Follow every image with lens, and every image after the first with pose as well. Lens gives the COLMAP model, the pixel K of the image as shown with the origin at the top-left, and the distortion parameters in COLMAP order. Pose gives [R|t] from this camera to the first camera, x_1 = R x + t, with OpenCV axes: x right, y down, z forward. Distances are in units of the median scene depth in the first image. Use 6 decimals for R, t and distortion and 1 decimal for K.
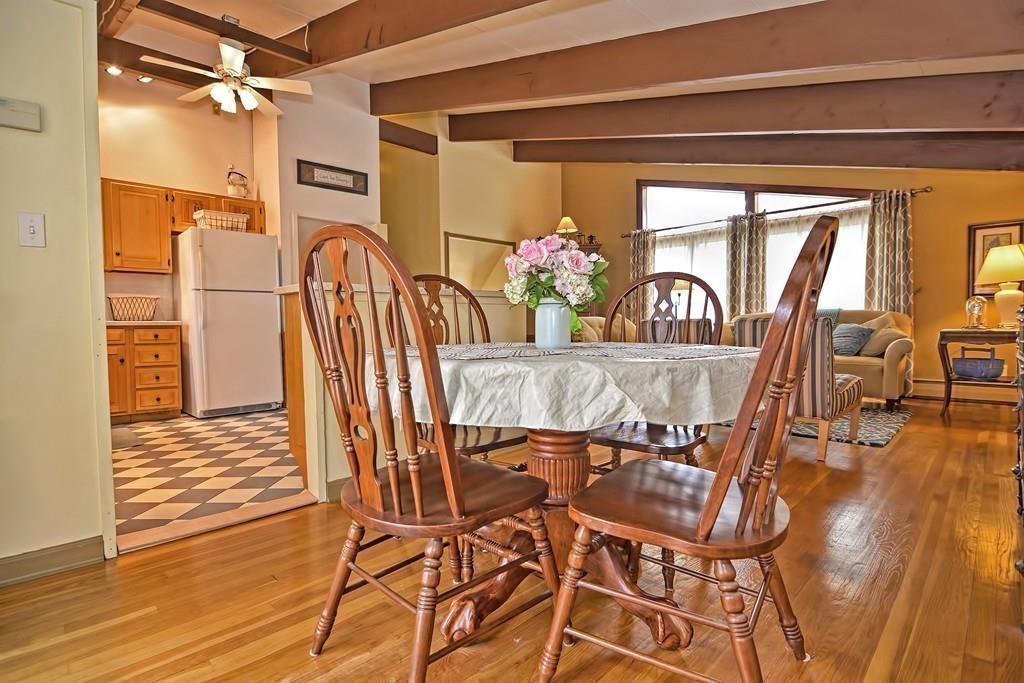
lens RADIAL K [[497.5, 0, 513.6], [0, 497.5, 345.3], [0, 0, 1]] dist [-0.010147, -0.000824]
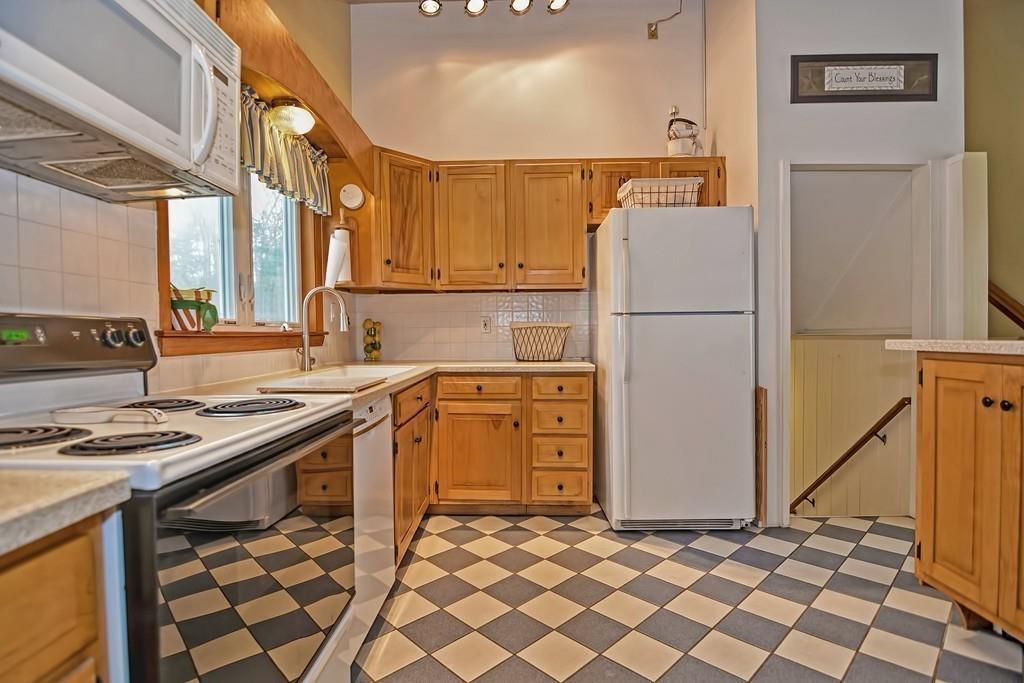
lens RADIAL K [[497.5, 0, 509.9], [0, 497.5, 343.7], [0, 0, 1]] dist [-0.010147, -0.000824]
pose [[0.693456, 0.014649, -0.720350, -0.290638], [-0.031940, 0.999435, -0.010422, -0.063798], [0.719791, 0.030235, 0.693532, 0.479894]]
